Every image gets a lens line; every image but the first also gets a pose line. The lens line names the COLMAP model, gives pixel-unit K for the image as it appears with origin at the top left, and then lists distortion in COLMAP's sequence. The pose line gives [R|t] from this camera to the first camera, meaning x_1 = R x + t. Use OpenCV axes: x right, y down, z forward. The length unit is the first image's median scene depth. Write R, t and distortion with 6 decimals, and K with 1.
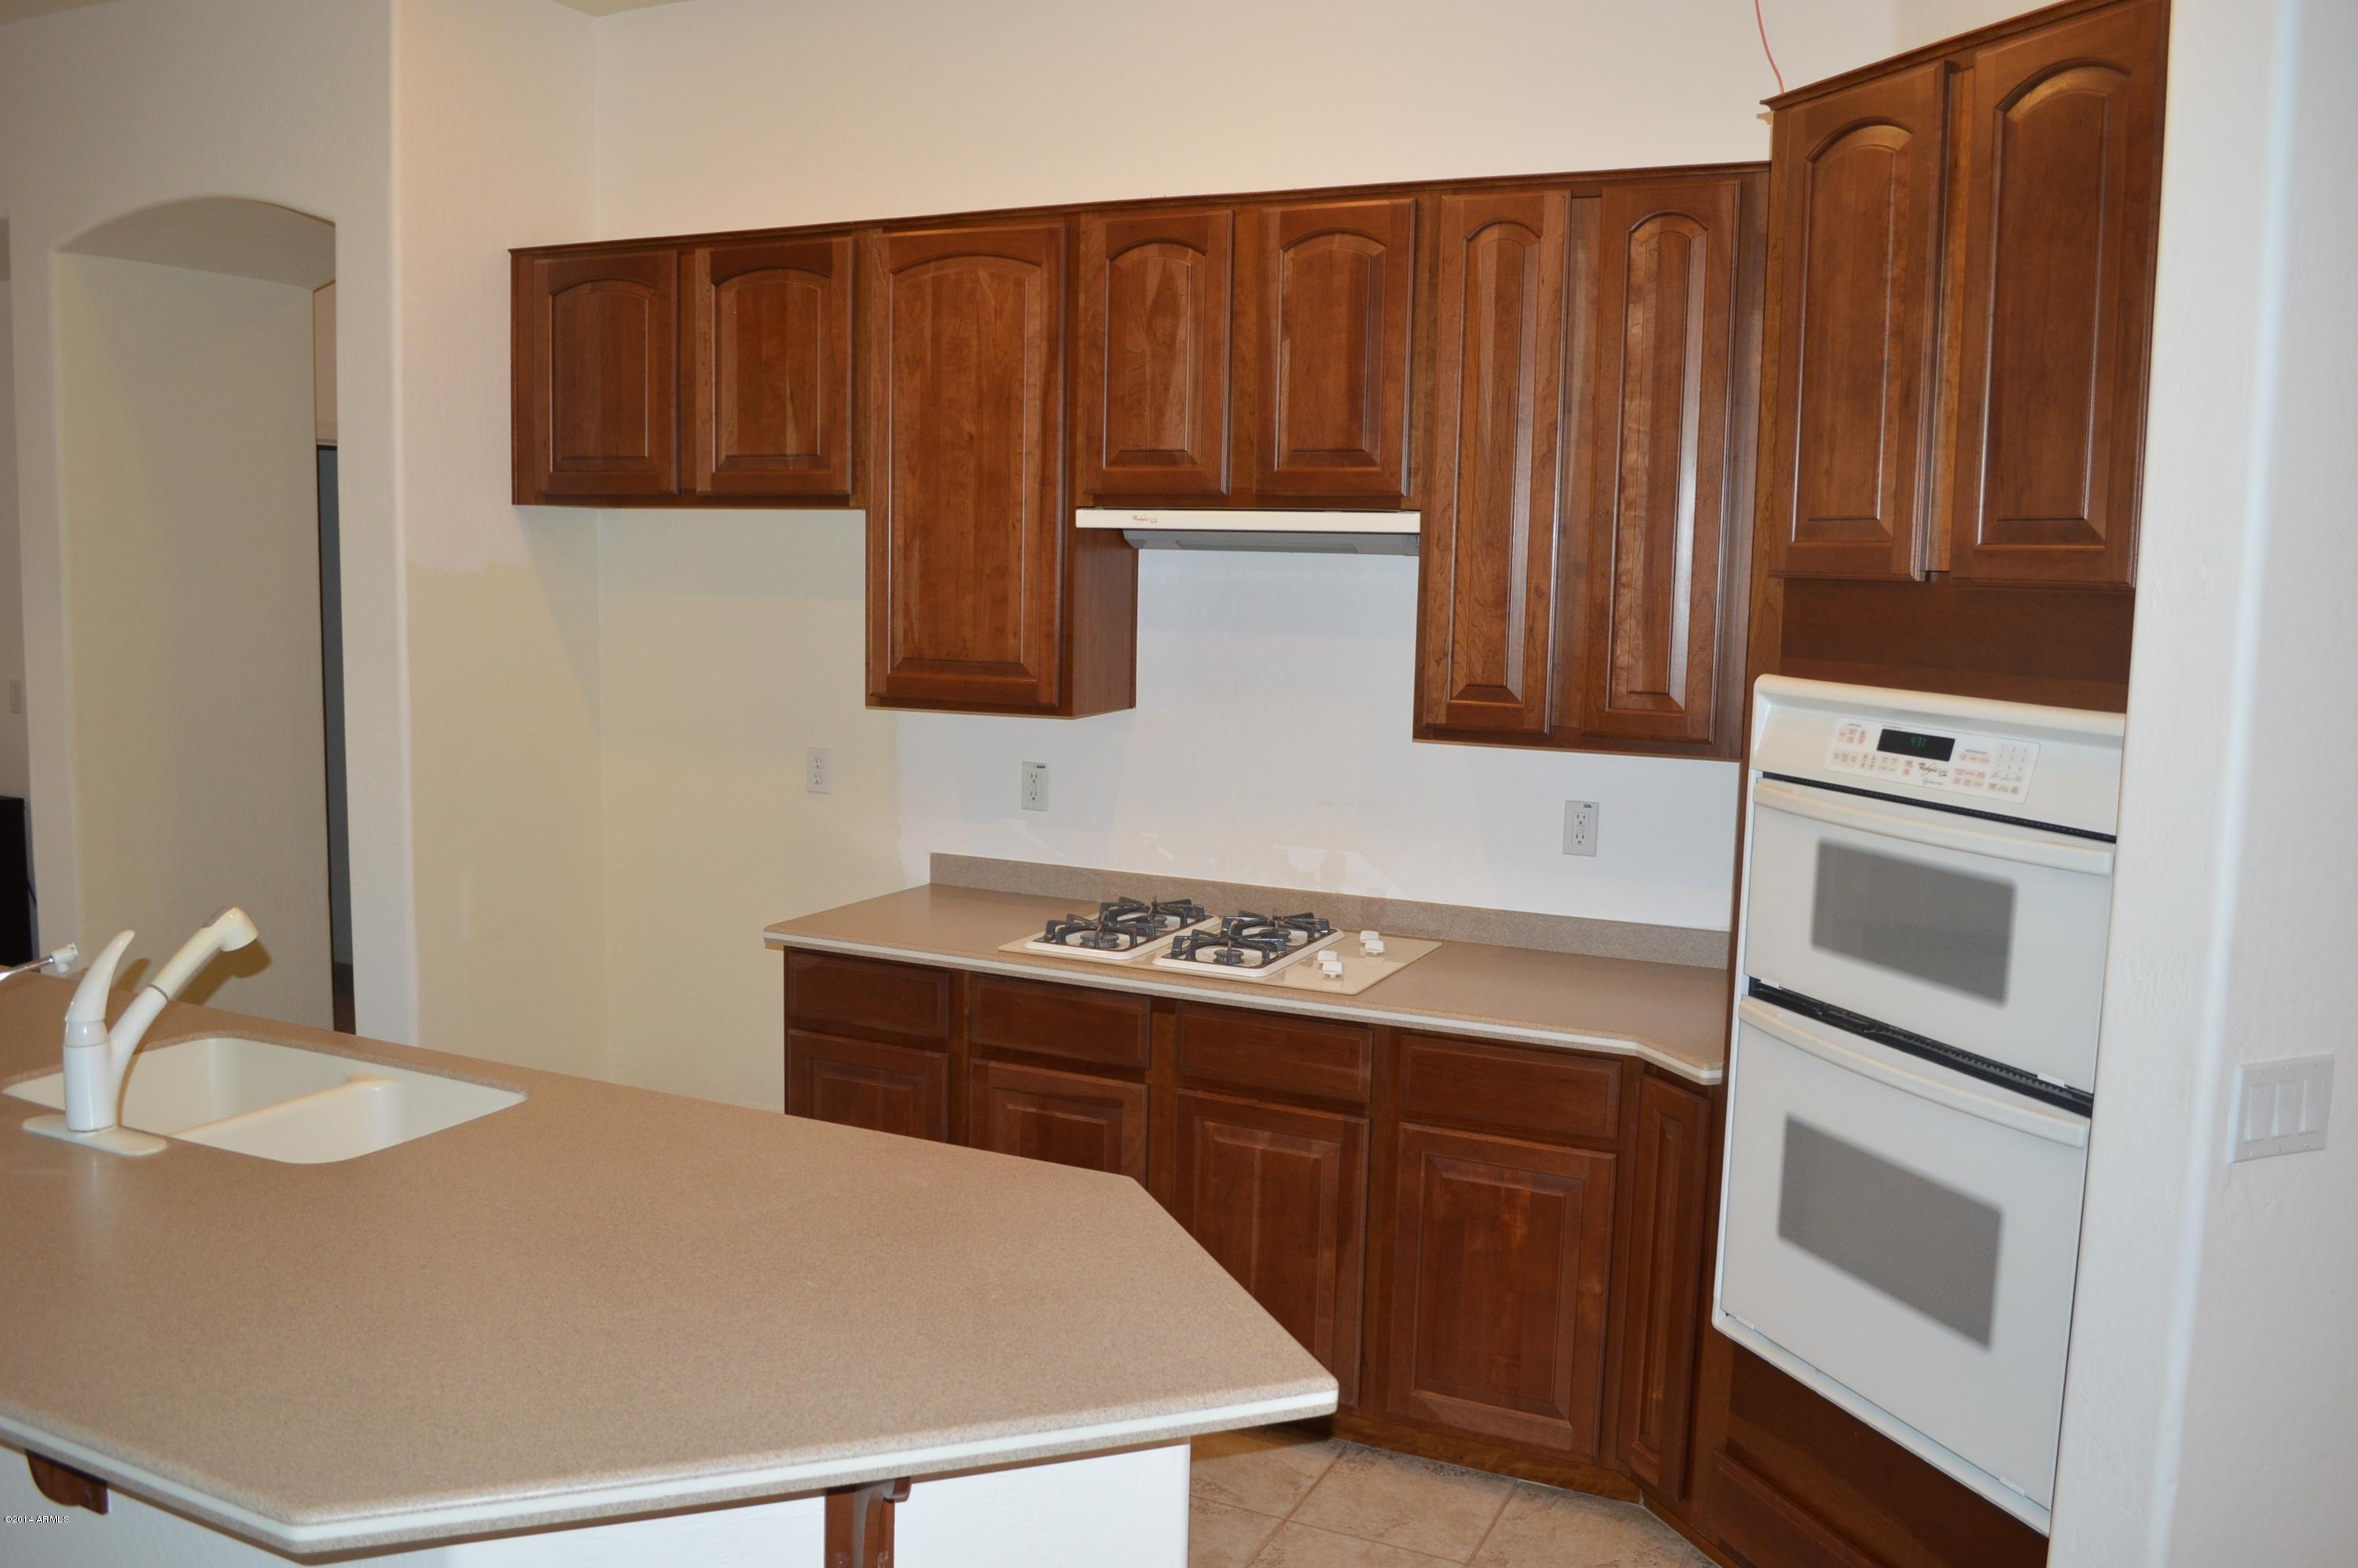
lens RADIAL K [[1880.9, 0, 1179.0], [0, 1880.9, 784.0], [0, 0, 1]] dist [-0.072864, 0.000752]
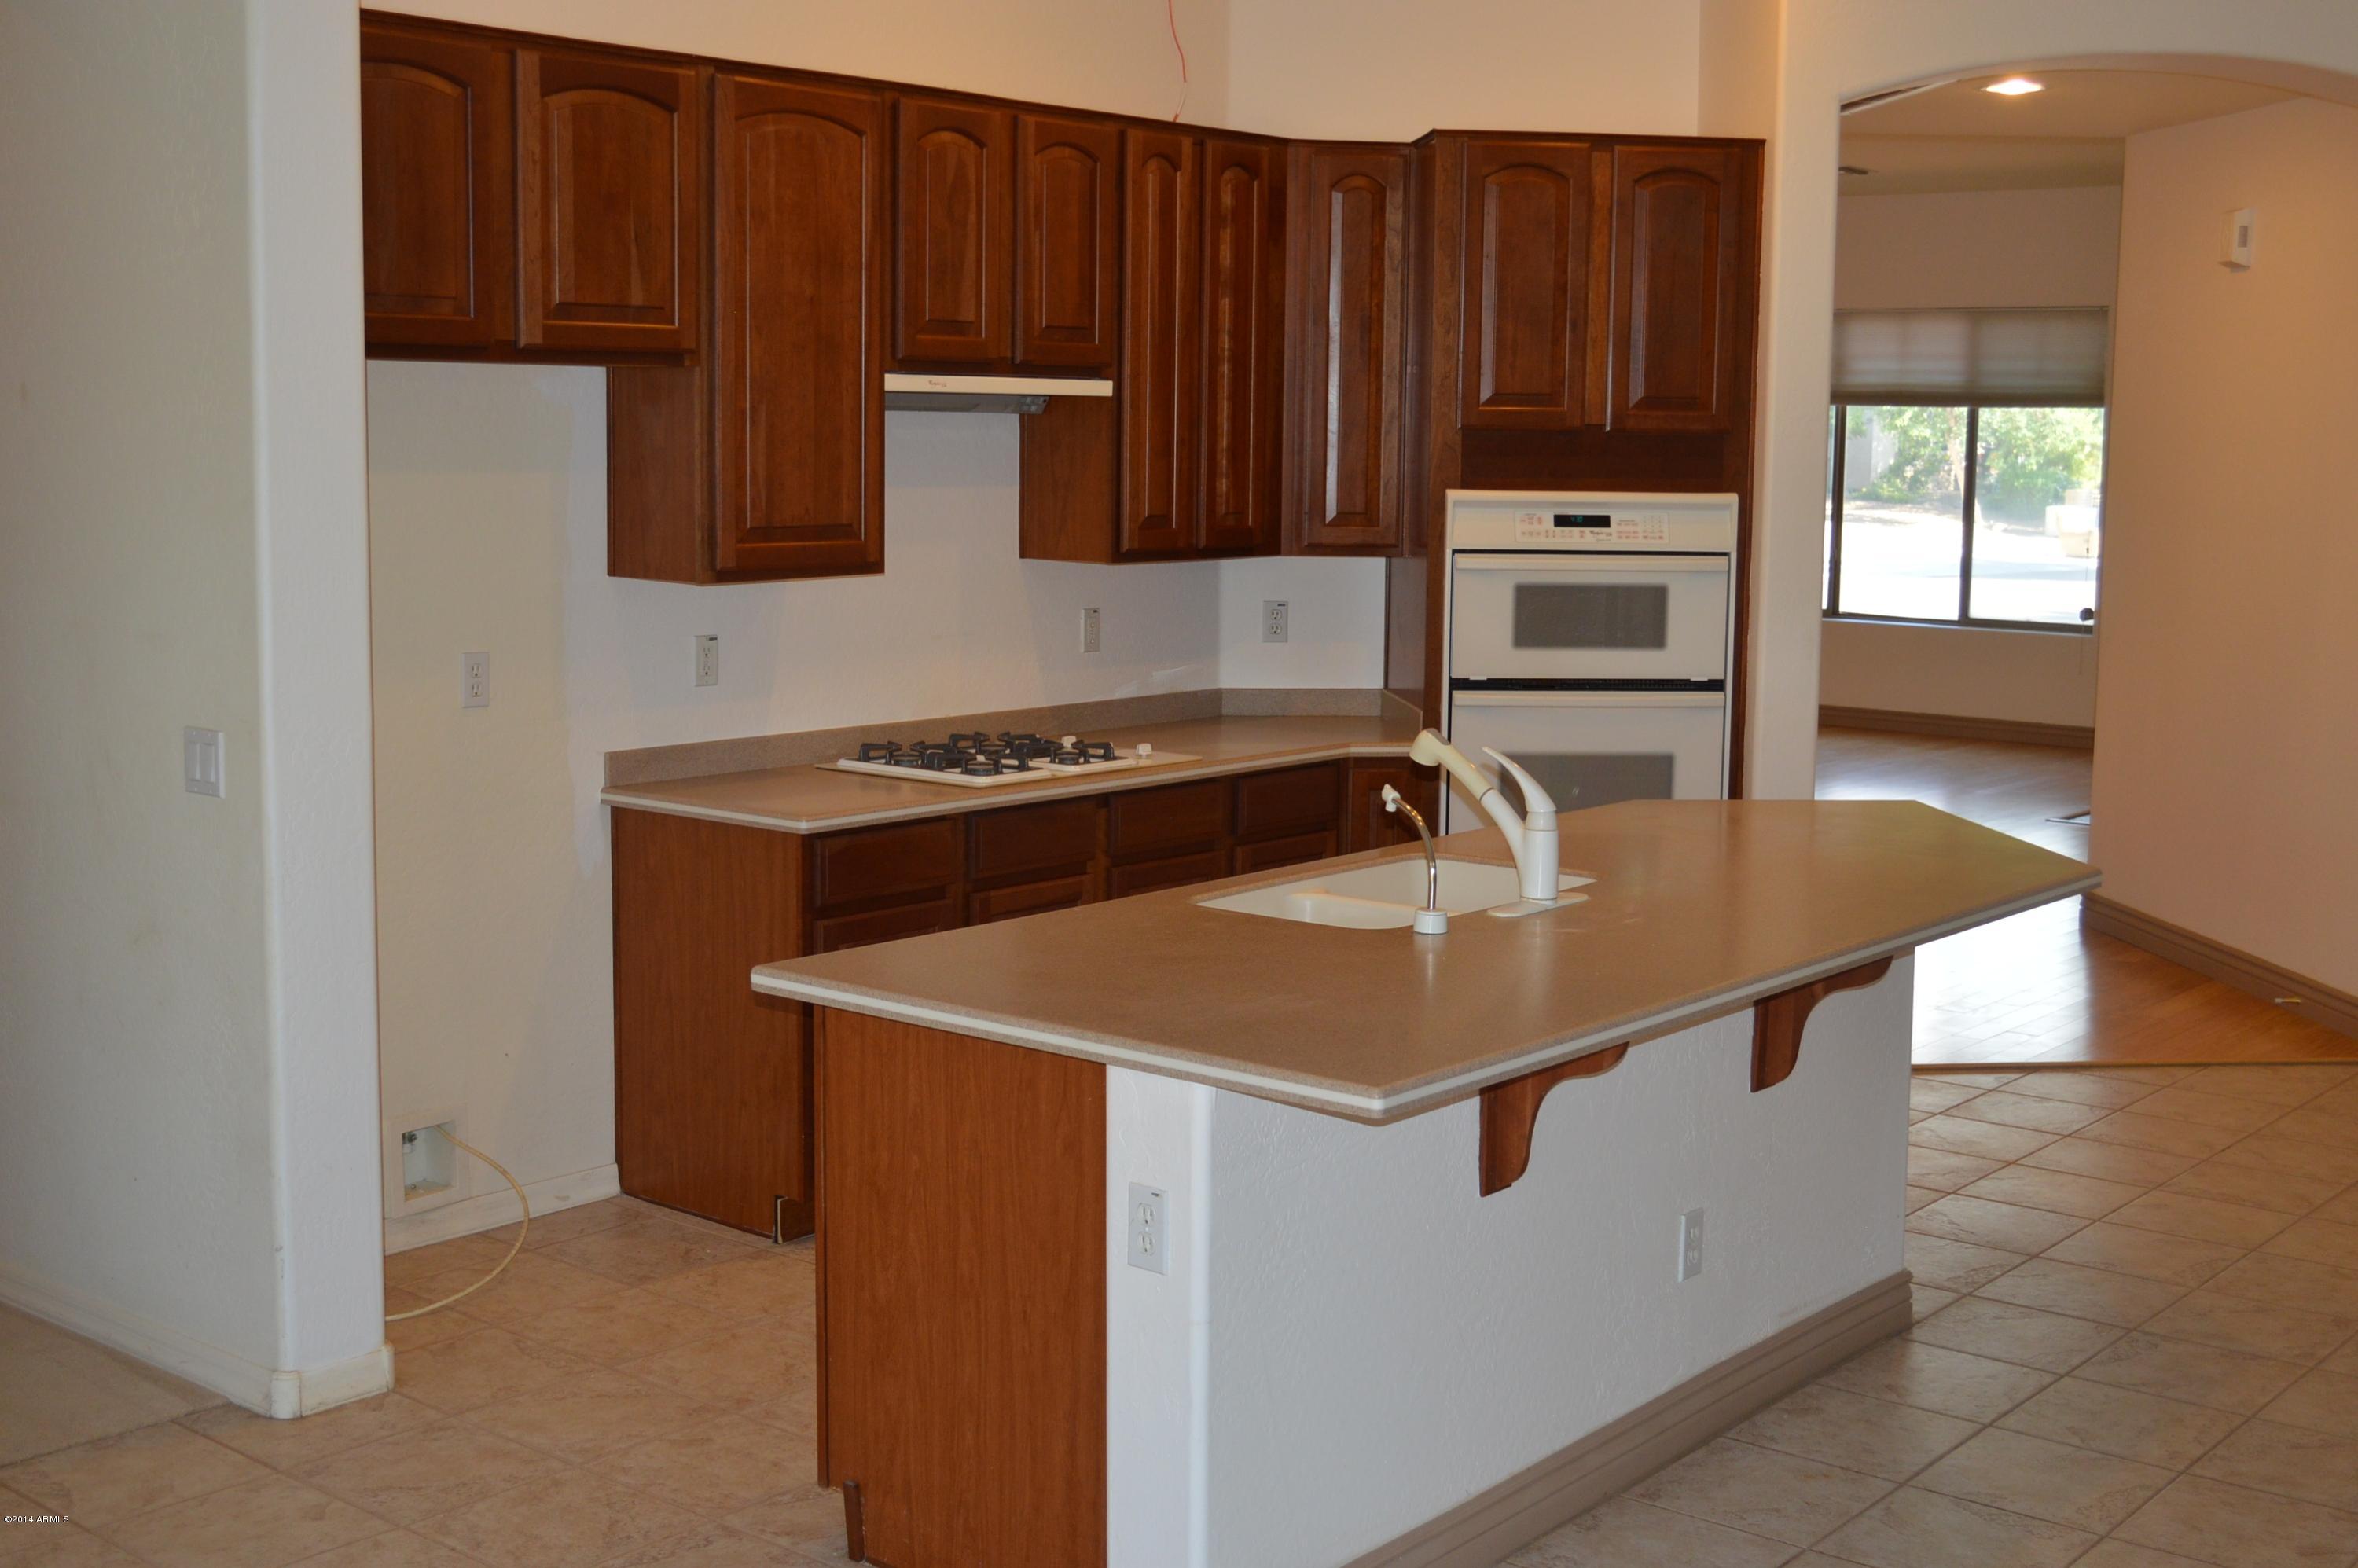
lens RADIAL K [[2815.5, 0, 1179.0], [0, 2815.5, 784.0], [0, 0, 1]] dist [-0.012741, 0.017600]
pose [[0.239900, -0.142666, 0.960257, -1.693507], [0.107074, 0.986996, 0.119889, -0.099602], [-0.964875, 0.074057, 0.252057, 0.507652]]
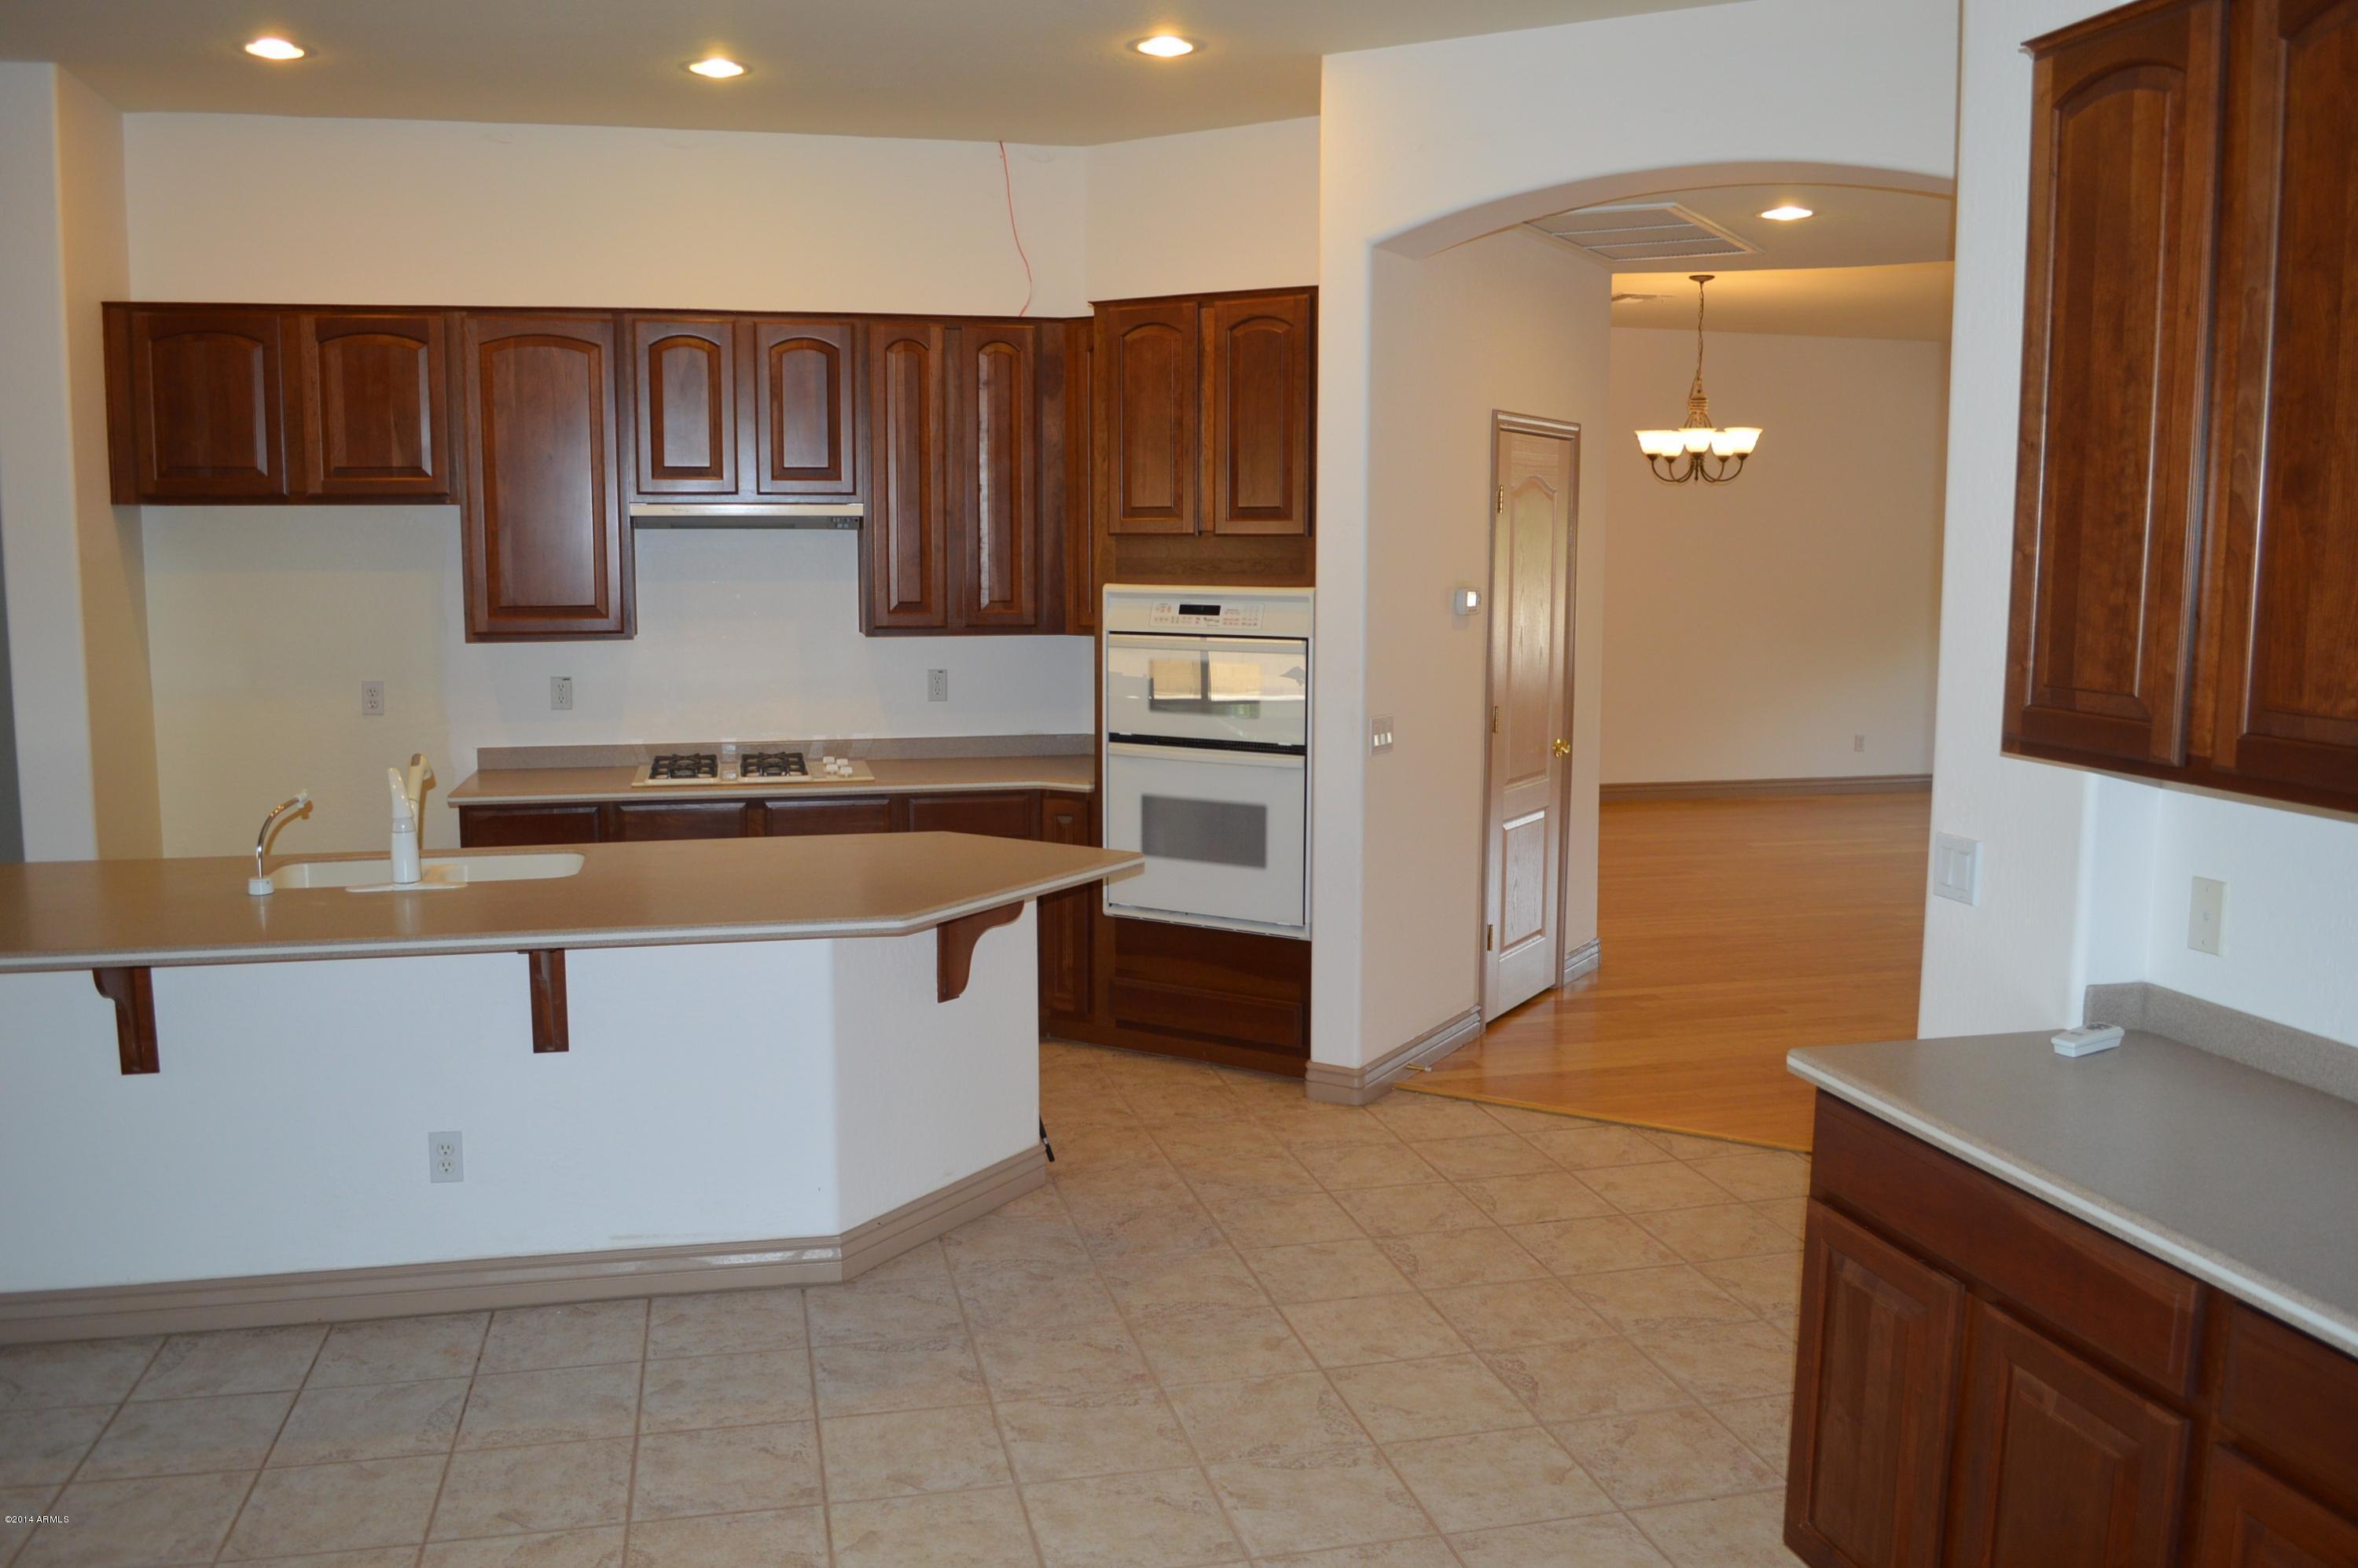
lens RADIAL K [[1880.9, 0, 1179.0], [0, 1880.9, 784.0], [0, 0, 1]] dist [-0.072864, 0.000752]
pose [[0.786155, -0.097088, 0.610356, -0.722592], [0.087556, 0.995119, 0.045518, 0.058140], [-0.611796, 0.017657, 0.790818, -0.536794]]
